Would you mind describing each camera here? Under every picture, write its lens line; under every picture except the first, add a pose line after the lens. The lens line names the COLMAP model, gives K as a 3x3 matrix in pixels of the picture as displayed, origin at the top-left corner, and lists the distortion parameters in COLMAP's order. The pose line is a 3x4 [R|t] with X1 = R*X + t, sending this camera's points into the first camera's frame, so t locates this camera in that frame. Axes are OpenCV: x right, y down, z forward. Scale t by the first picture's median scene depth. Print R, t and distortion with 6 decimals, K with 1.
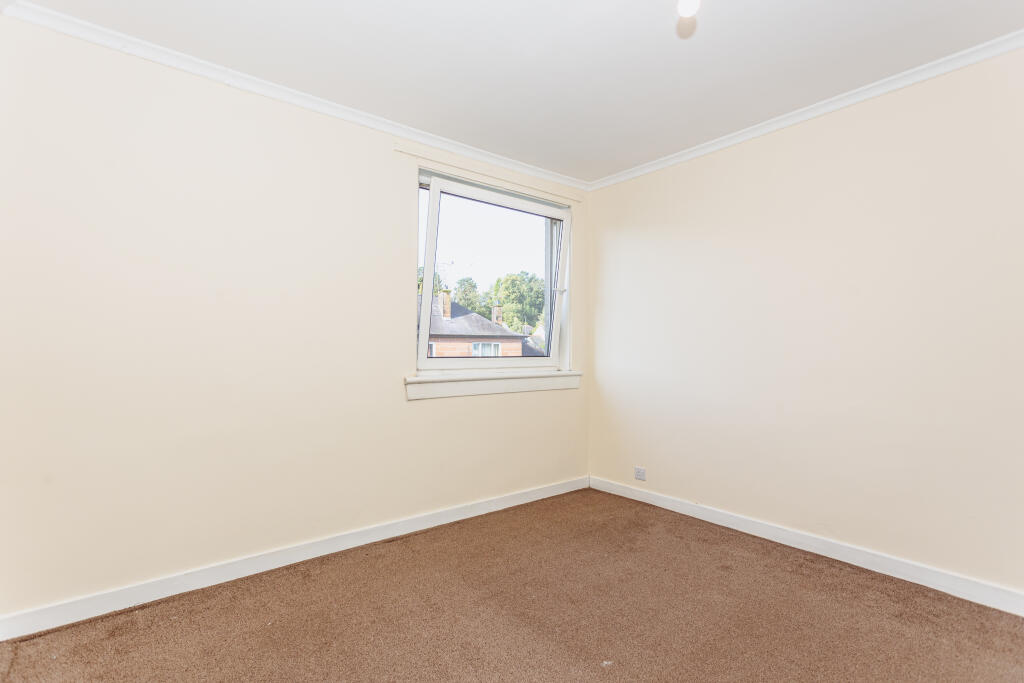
lens RADIAL K [[521.5, 0, 512.0], [0, 521.5, 341.5], [0, 0, 1]] dist [-0.001861, -0.000376]
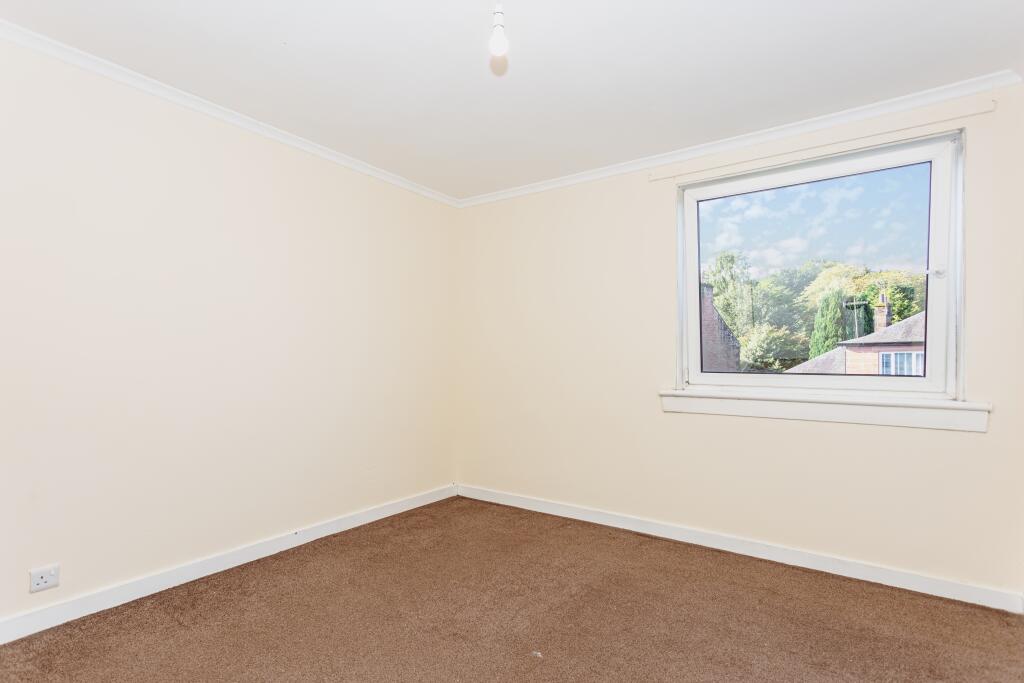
lens RADIAL K [[521.5, 0, 512.0], [0, 521.5, 341.5], [0, 0, 1]] dist [-0.001861, -0.000376]
pose [[0.211394, -0.022954, -0.977131, 0.674657], [0.021346, 0.999594, -0.018863, -0.014125], [0.977168, -0.016871, 0.211798, 0.416484]]
